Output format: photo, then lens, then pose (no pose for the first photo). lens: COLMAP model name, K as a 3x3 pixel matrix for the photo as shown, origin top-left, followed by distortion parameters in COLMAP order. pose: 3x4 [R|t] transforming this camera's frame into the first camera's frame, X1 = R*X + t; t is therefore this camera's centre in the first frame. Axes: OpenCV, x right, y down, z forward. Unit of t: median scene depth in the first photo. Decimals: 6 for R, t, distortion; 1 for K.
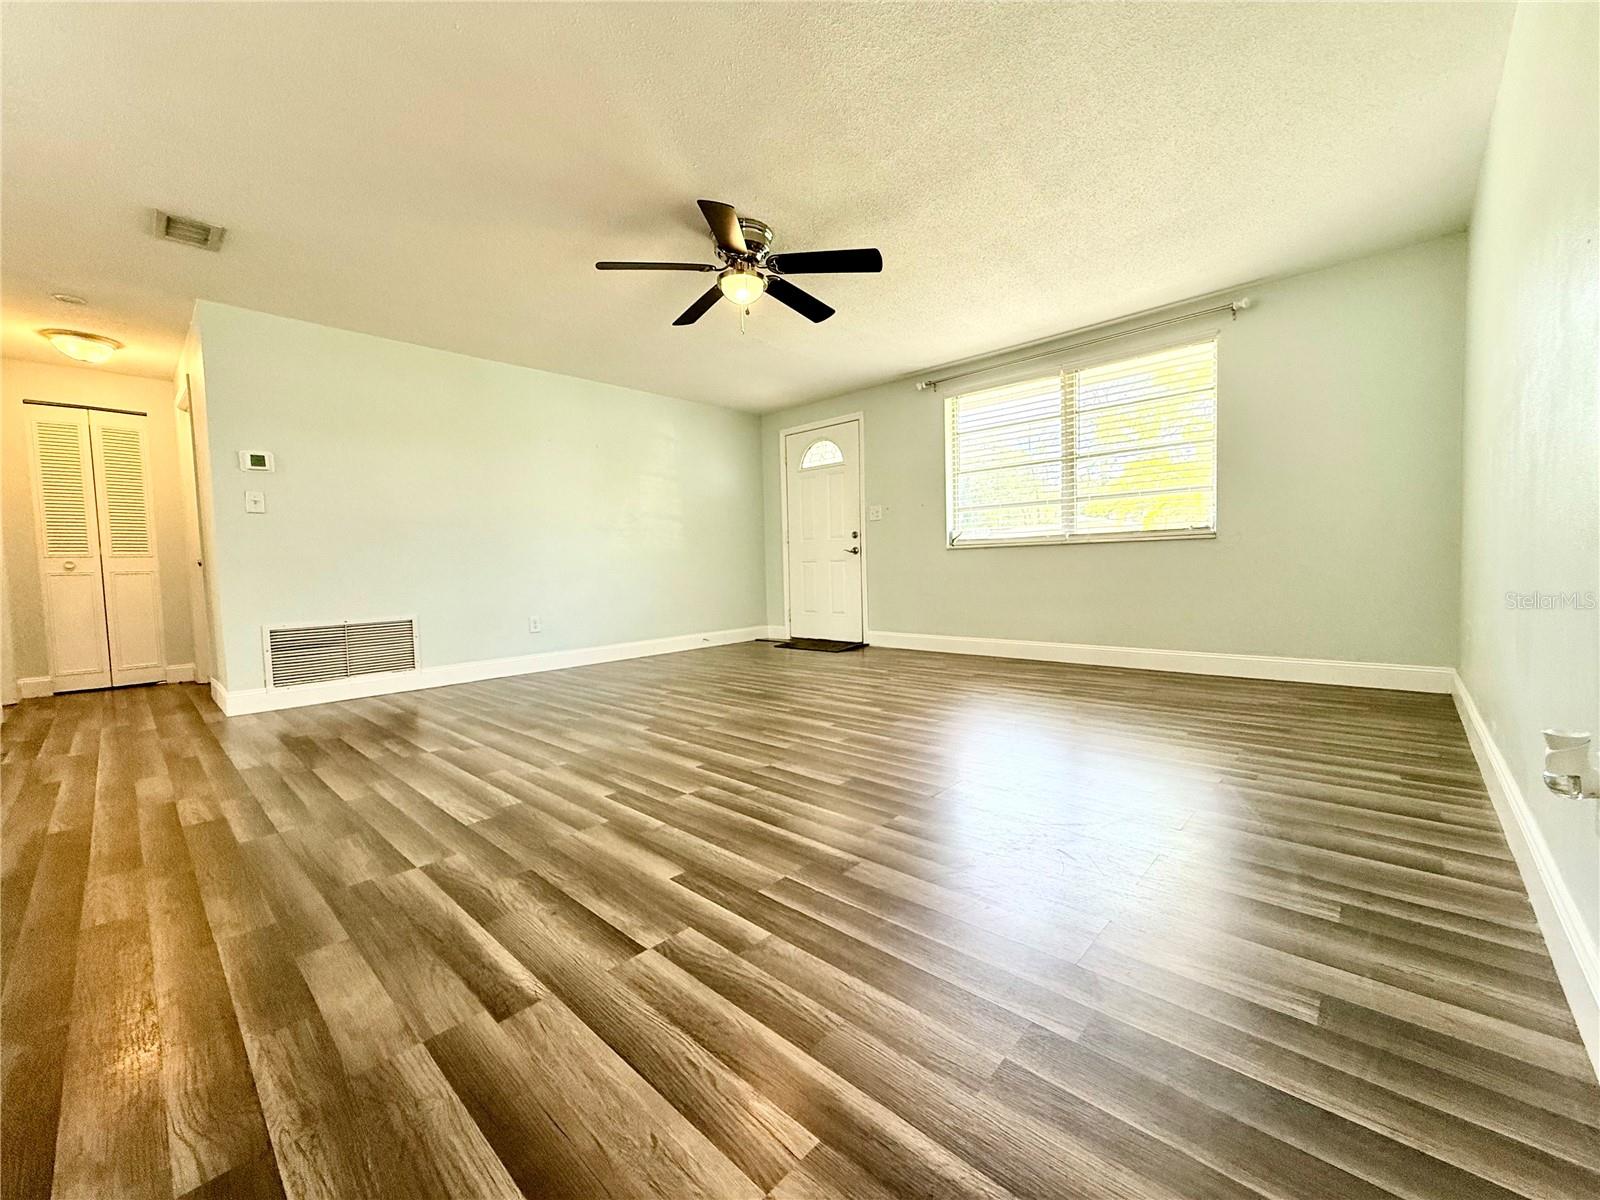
lens RADIAL K [[640.9, 0, 800.0], [0, 640.9, 600.0], [0, 0, 1]] dist [0.002163, 0.000464]
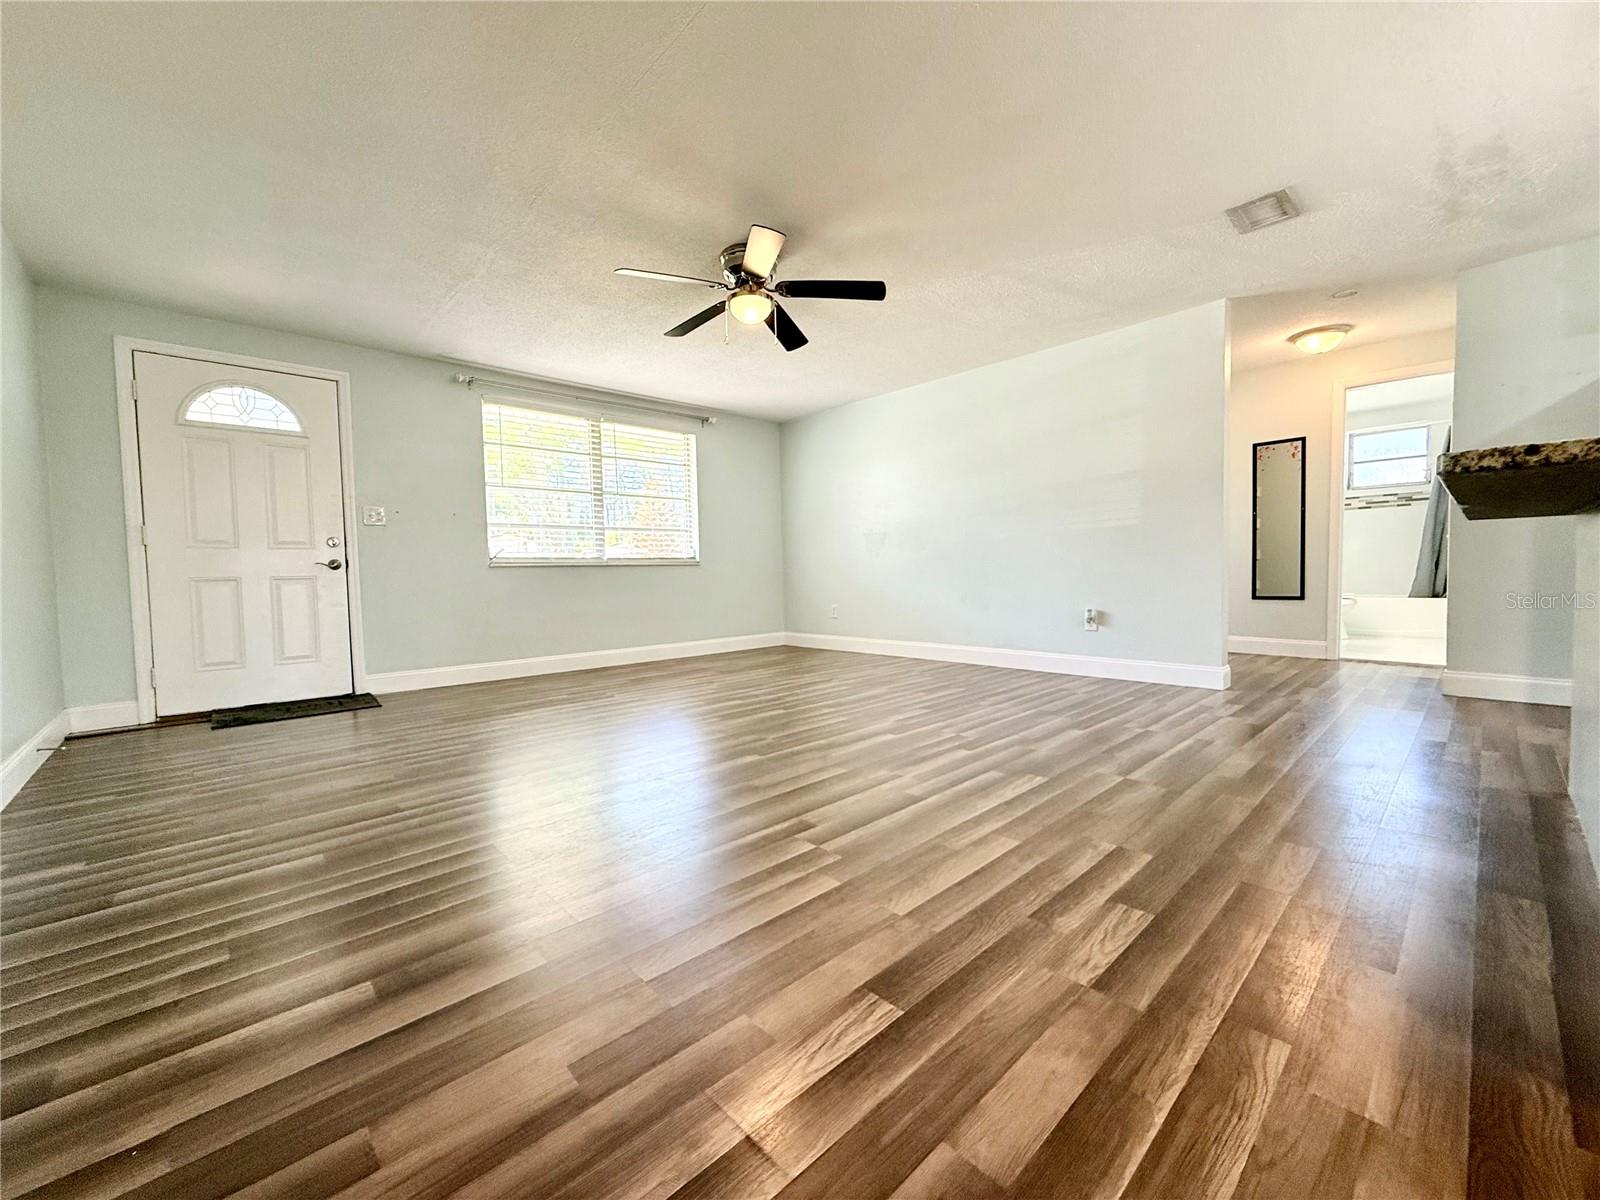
lens RADIAL K [[638.7, 0, 798.0], [0, 638.7, 600.2], [0, 0, 1]] dist [0.000380, 0.000578]
pose [[0.070018, -0.018473, 0.997375, -0.850269], [0.072873, 0.997252, 0.013355, -0.015889], [-0.994880, 0.071747, 0.071172, 0.664717]]
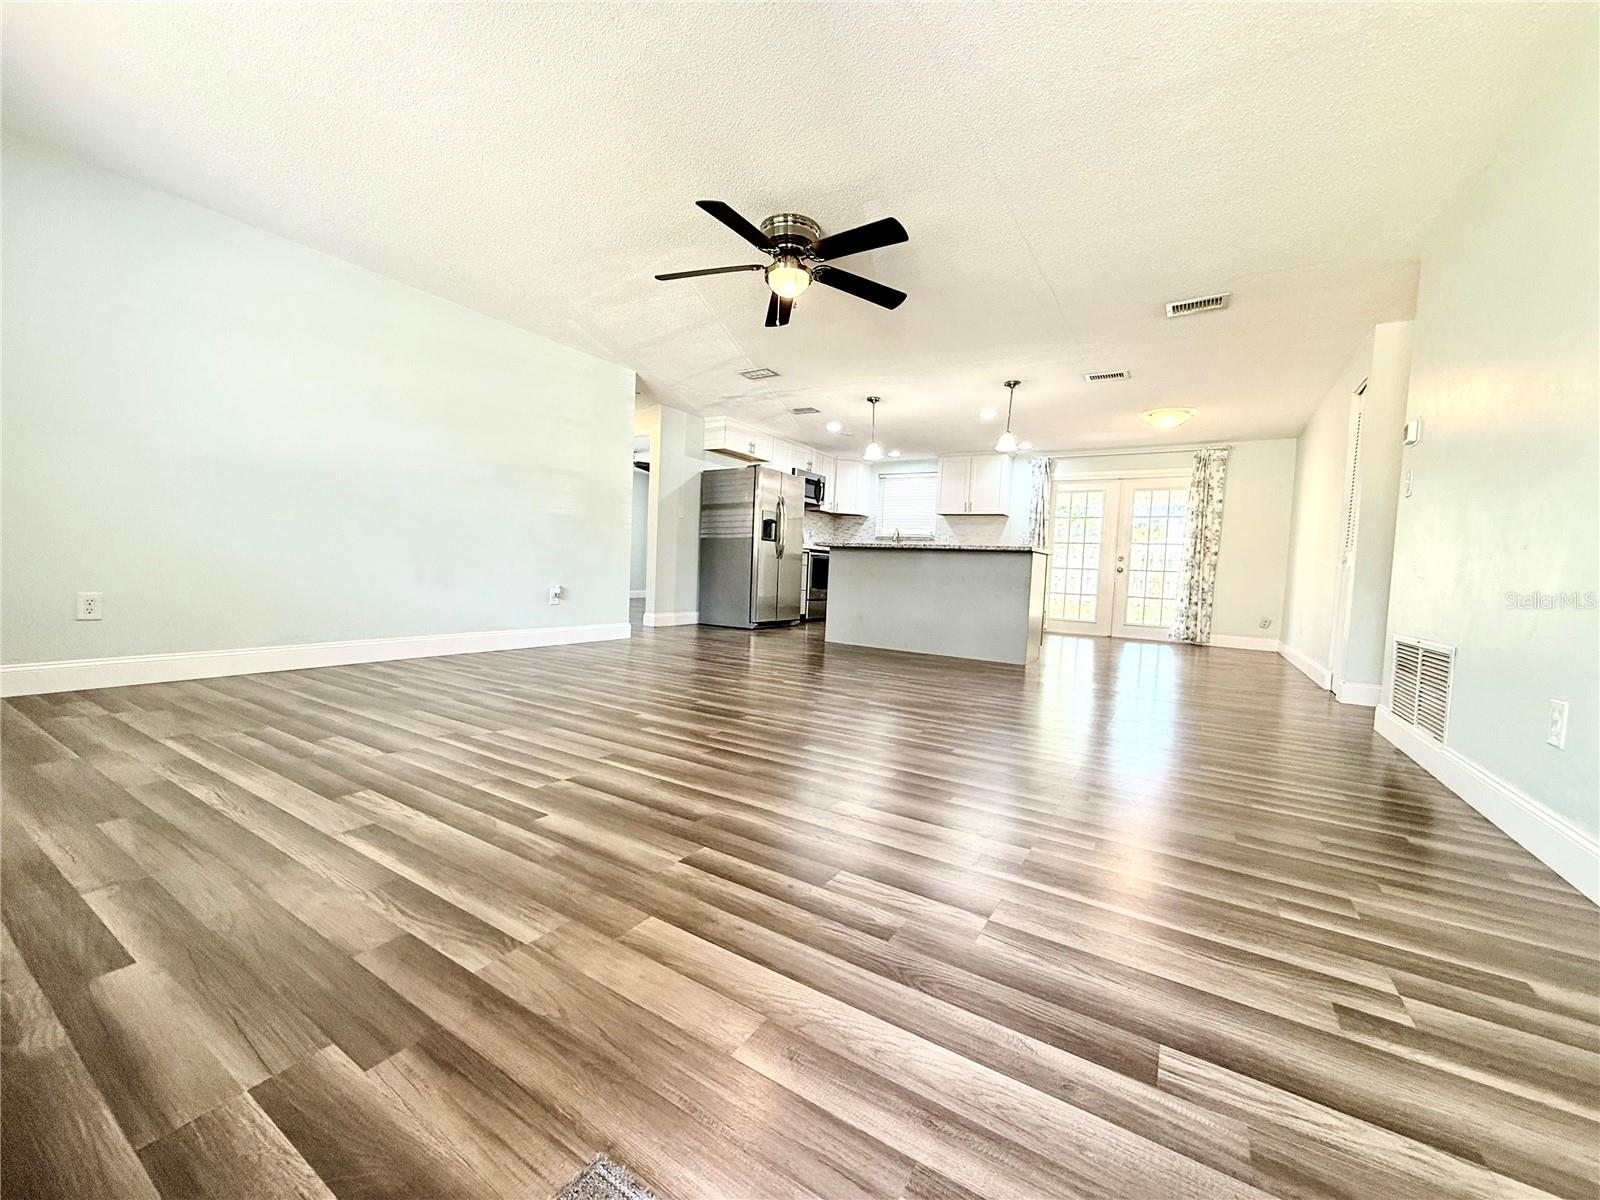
lens RADIAL K [[638.7, 0, 798.0], [0, 638.7, 600.2], [0, 0, 1]] dist [0.000380, 0.000578]
pose [[-0.980104, -0.001476, -0.198480, 0.084488], [-0.023634, 0.993726, 0.109317, -0.071440], [0.197073, 0.111833, -0.973990, 1.555966]]
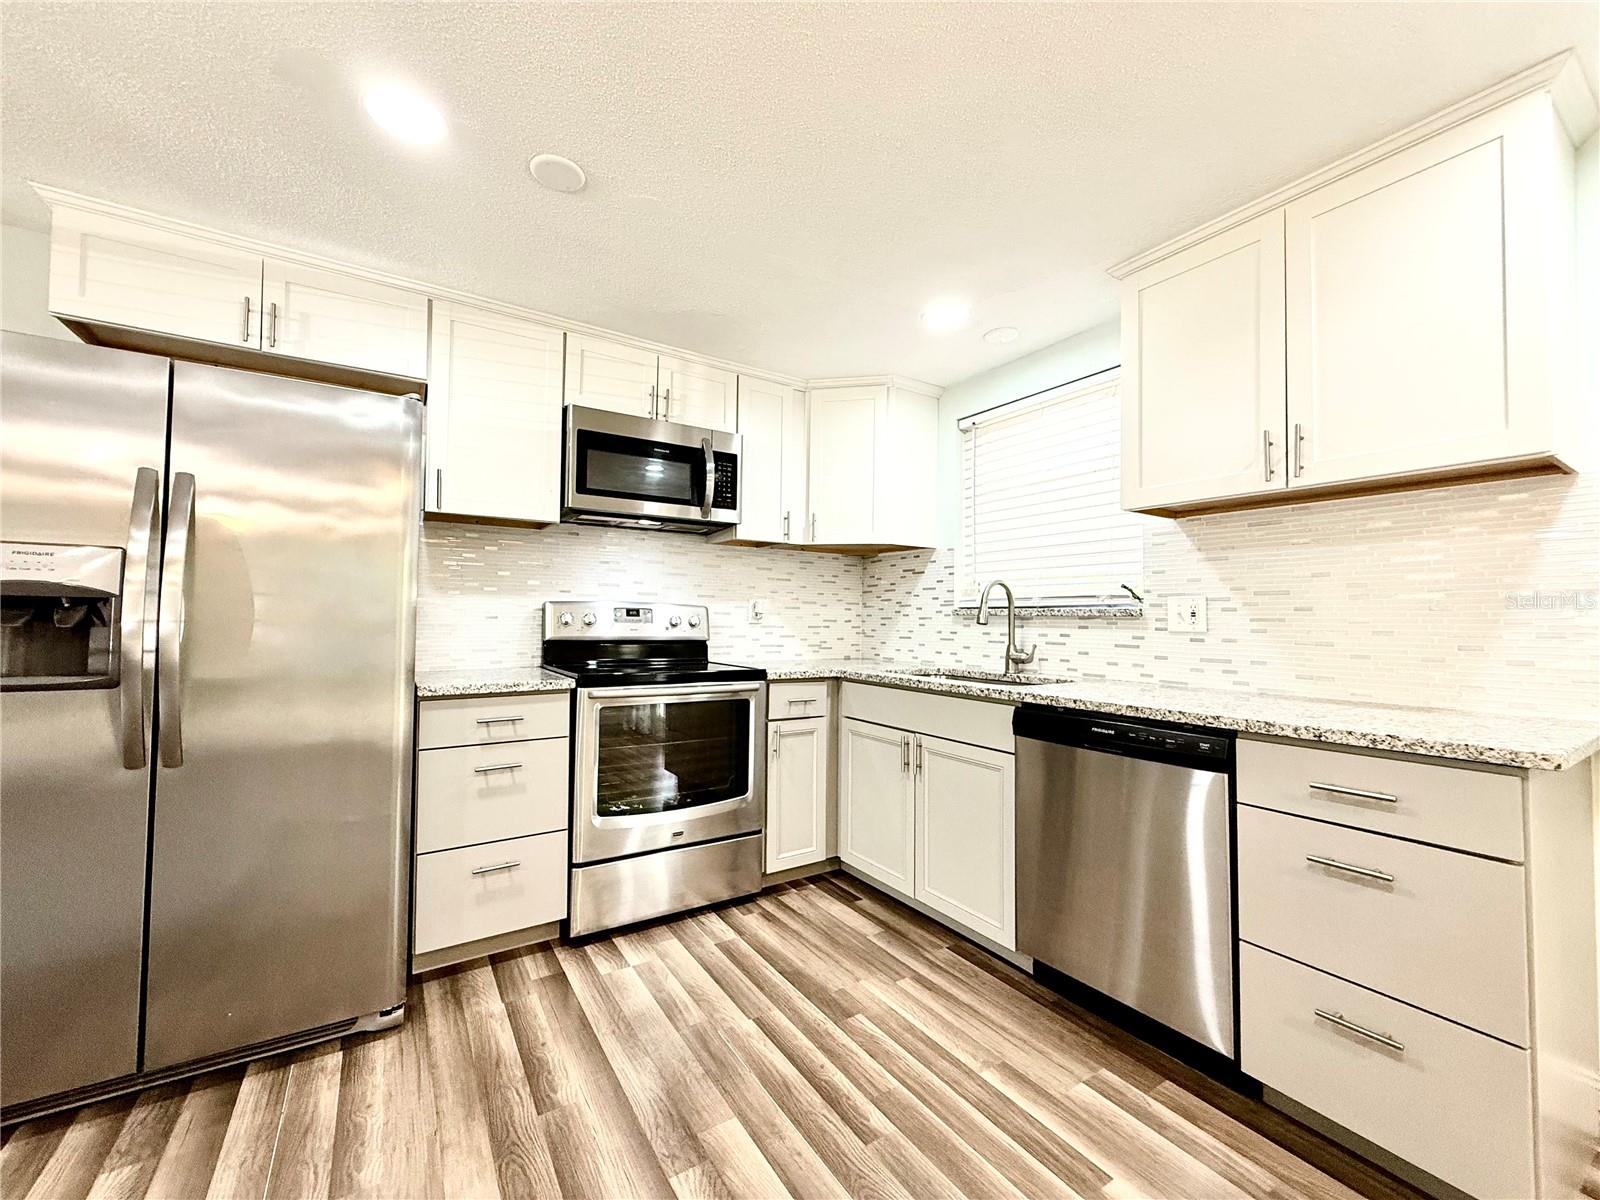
lens RADIAL K [[640.9, 0, 800.0], [0, 640.9, 600.0], [0, 0, 1]] dist [0.002163, 0.000464]
pose [[-0.970647, 0.027877, 0.238888, -0.686778], [0.031815, 0.999414, 0.012643, -0.079069], [-0.238396, 0.019872, -0.970965, 0.044426]]
